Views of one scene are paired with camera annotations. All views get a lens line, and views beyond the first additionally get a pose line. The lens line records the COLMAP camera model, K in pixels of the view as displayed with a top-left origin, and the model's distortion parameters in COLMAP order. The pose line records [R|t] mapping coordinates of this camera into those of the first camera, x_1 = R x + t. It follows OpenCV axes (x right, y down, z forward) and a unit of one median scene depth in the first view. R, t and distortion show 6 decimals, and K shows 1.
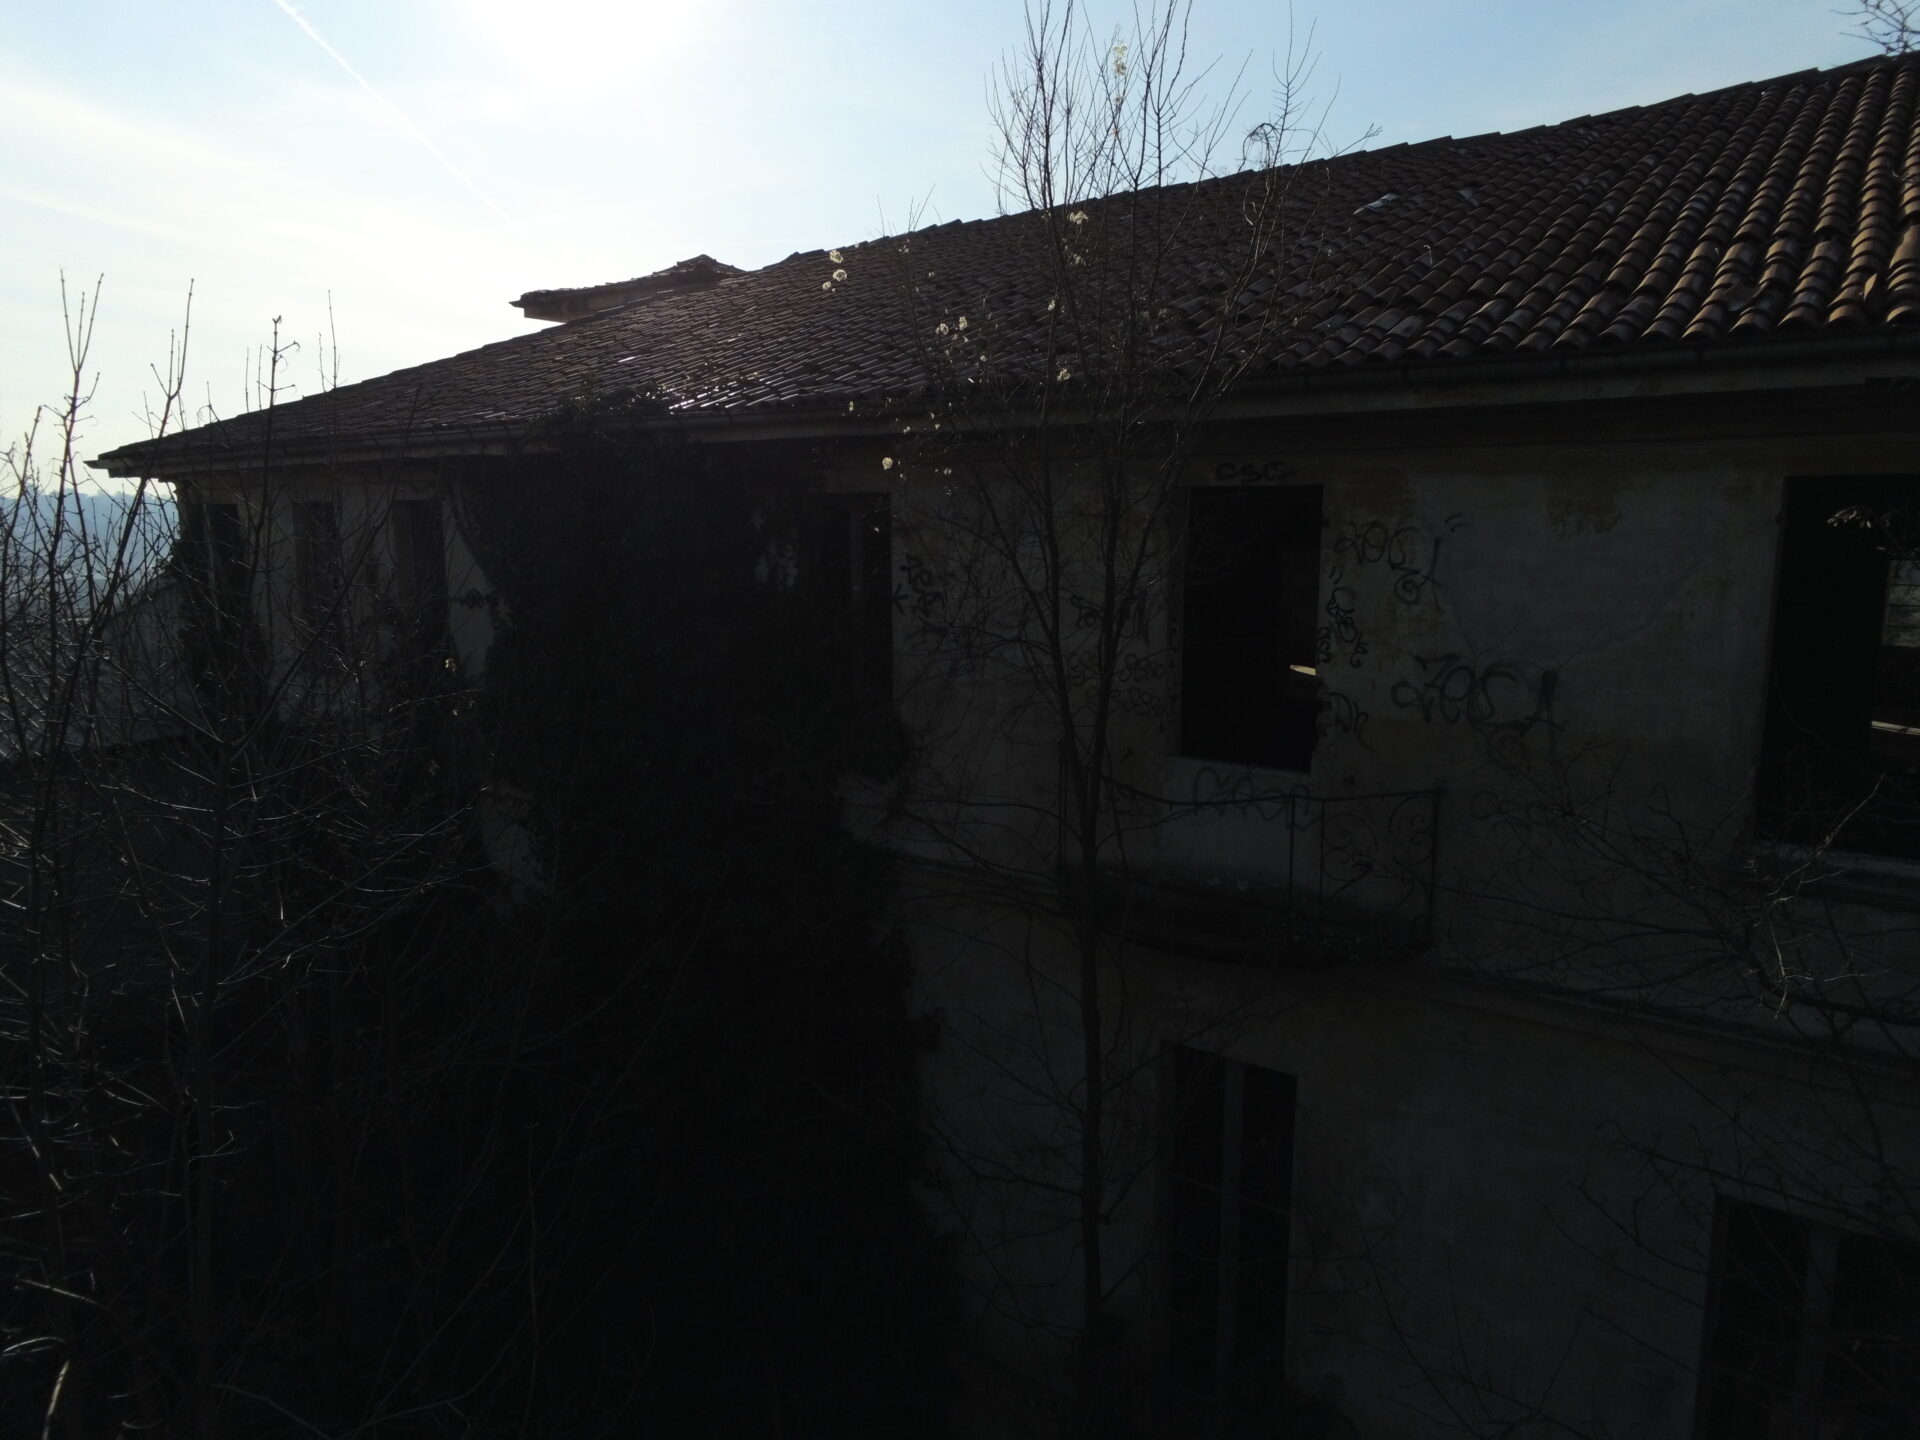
lens RADIAL K [[1248.7, 0, 955.8], [0, 1248.7, 732.2], [0, 0, 1]] dist [-0.000012, 0.002110]
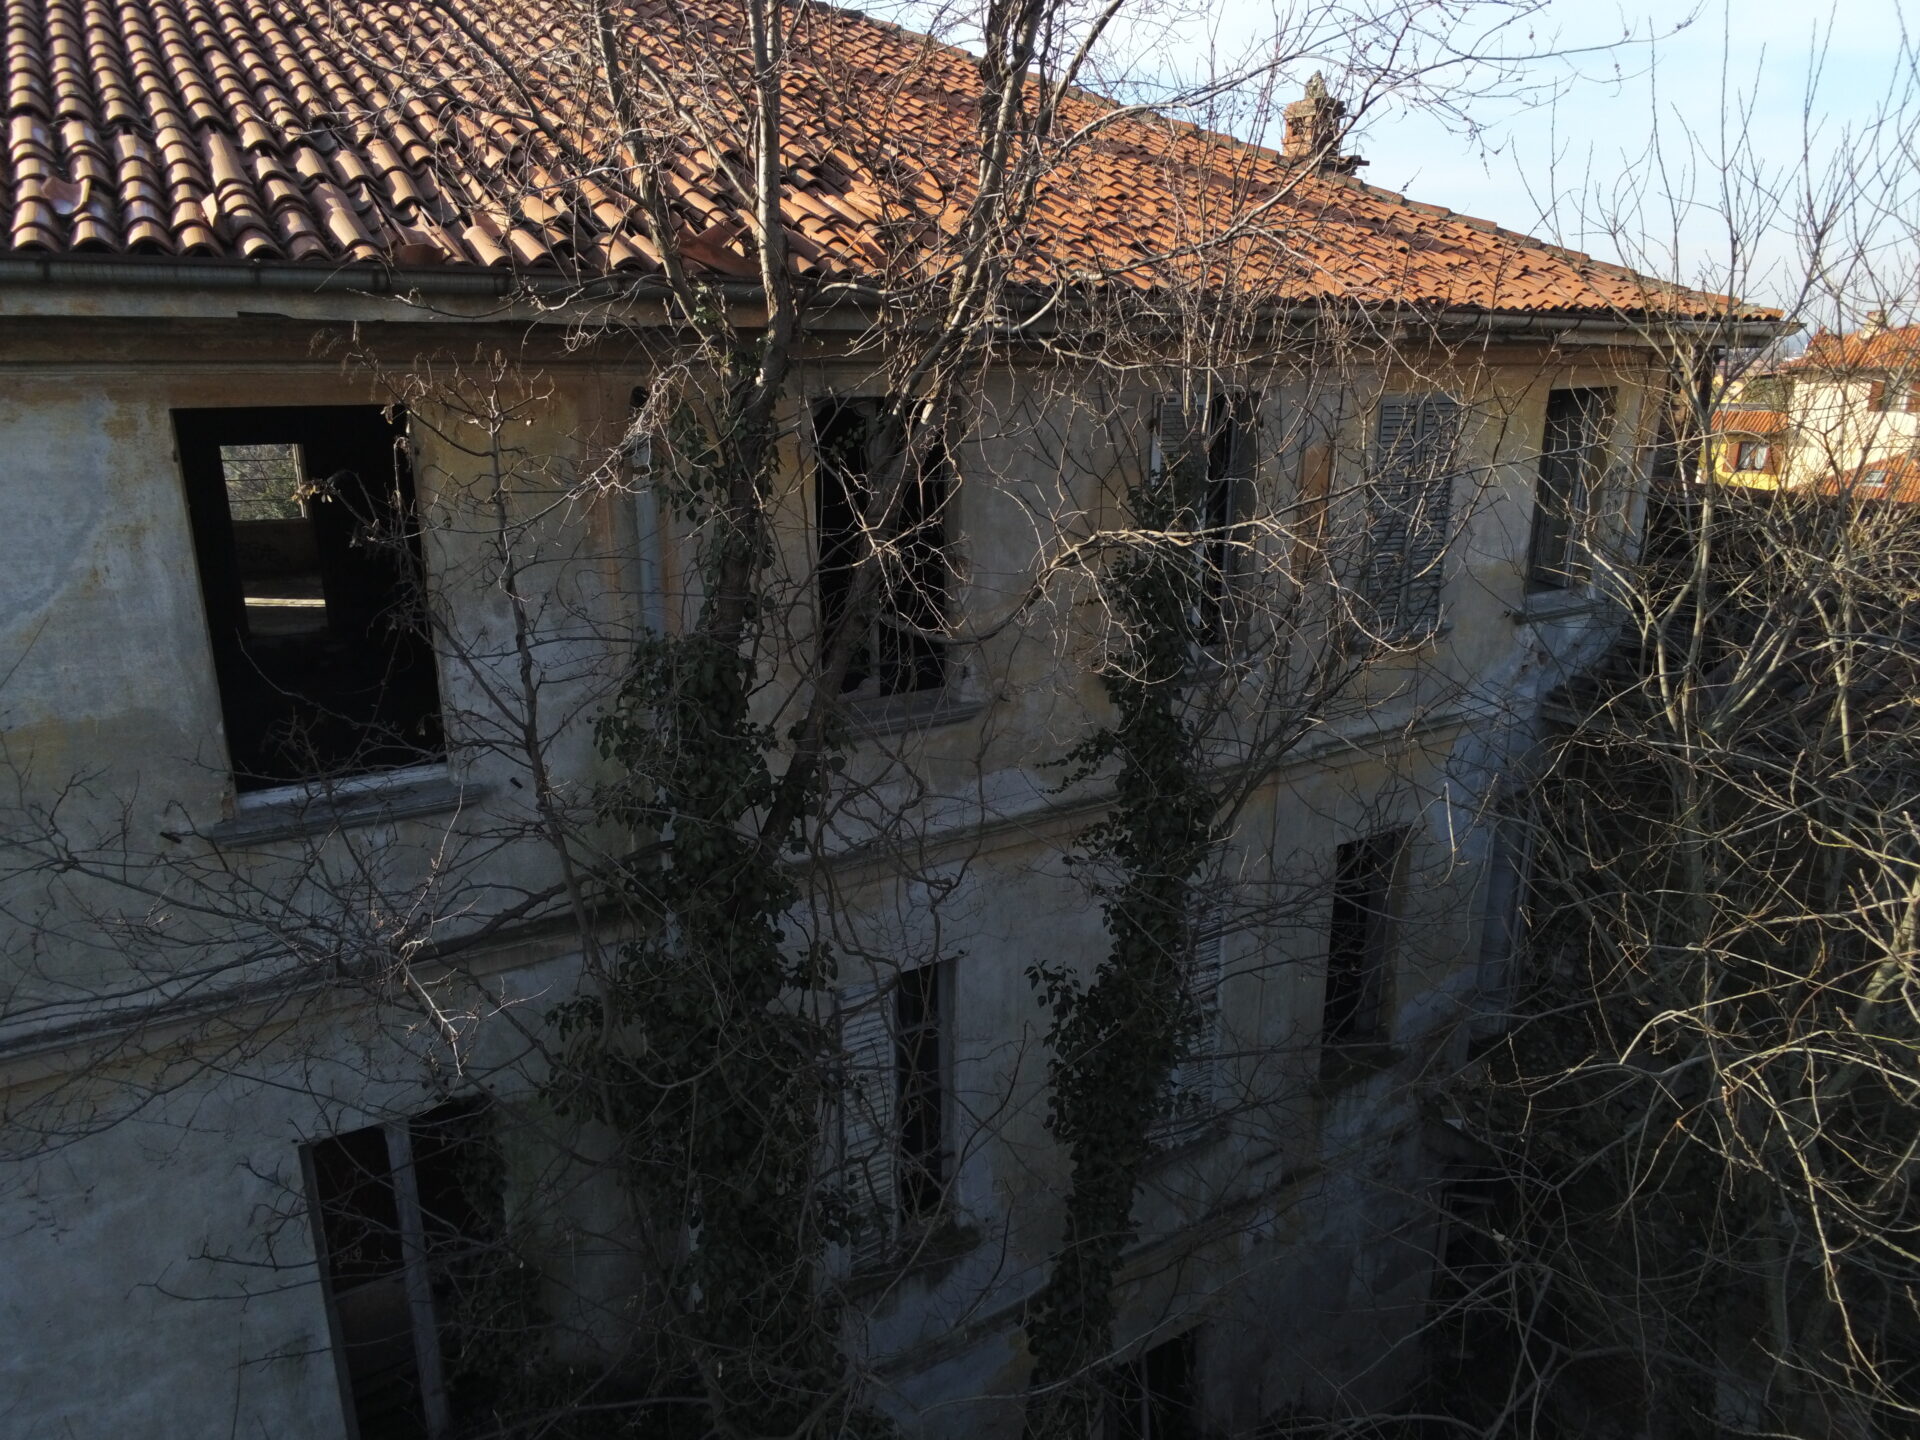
lens RADIAL K [[1248.7, 0, 954.5], [0, 1248.7, 721.6], [0, 0, 1]] dist [-0.000012, 0.002110]
pose [[0.367508, -0.253063, 0.894928, 0.003446], [0.151907, 0.965679, 0.210687, -0.074391], [-0.917530, 0.058517, 0.393337, 0.110384]]
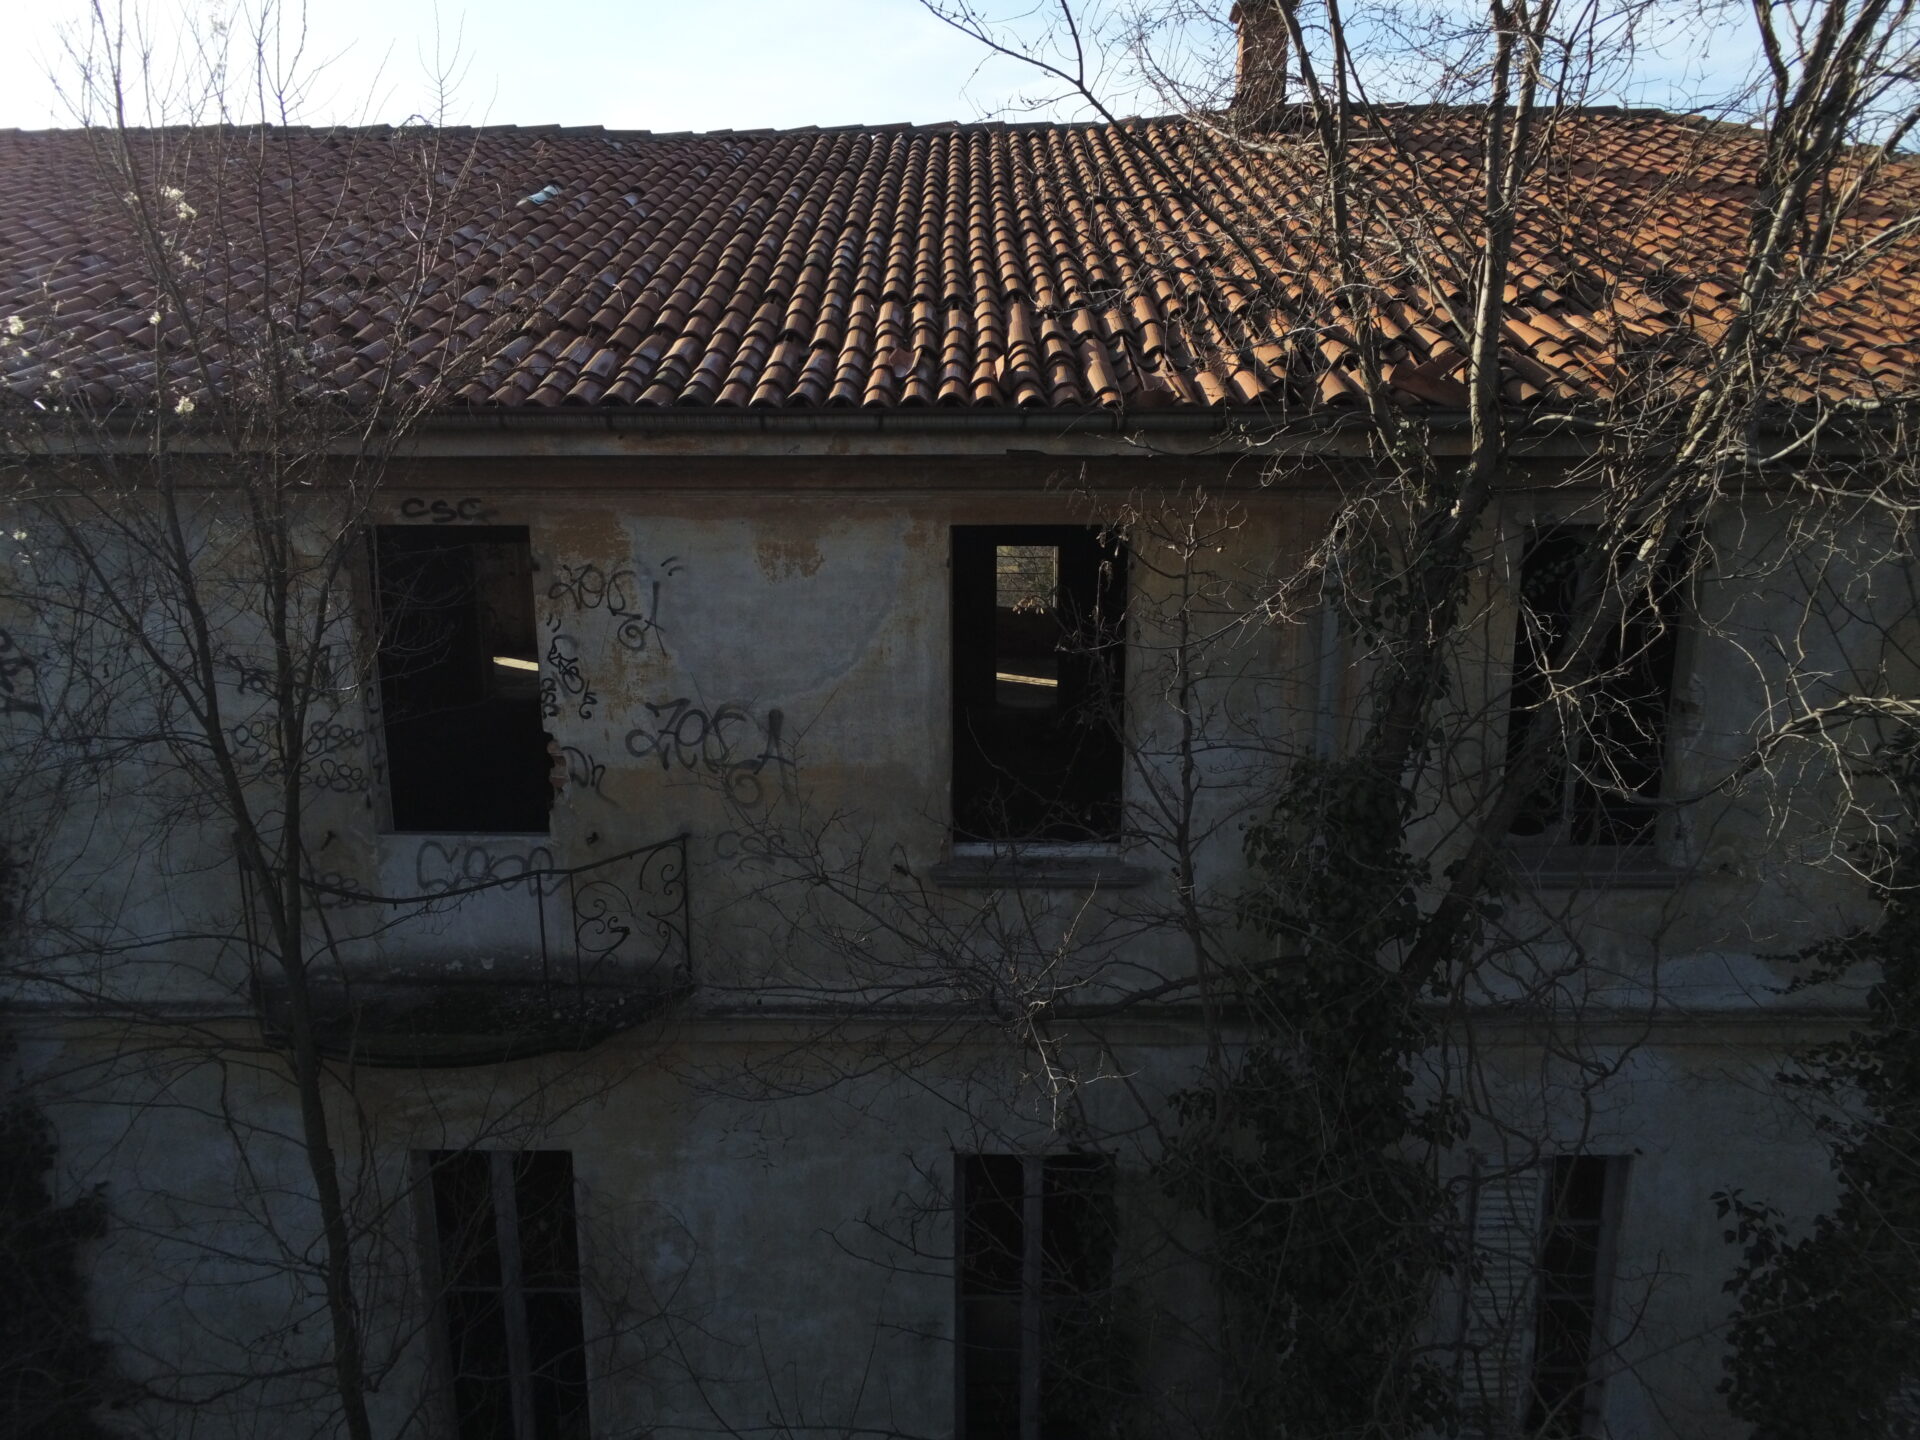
lens RADIAL K [[1248.7, 0, 956.2], [0, 1248.7, 721.7], [0, 0, 1]] dist [-0.000012, 0.002110]
pose [[0.808656, -0.114407, 0.577050, 0.002306], [0.094840, 0.993430, 0.064054, -0.083446], [-0.580586, 0.002930, 0.814193, 0.071339]]
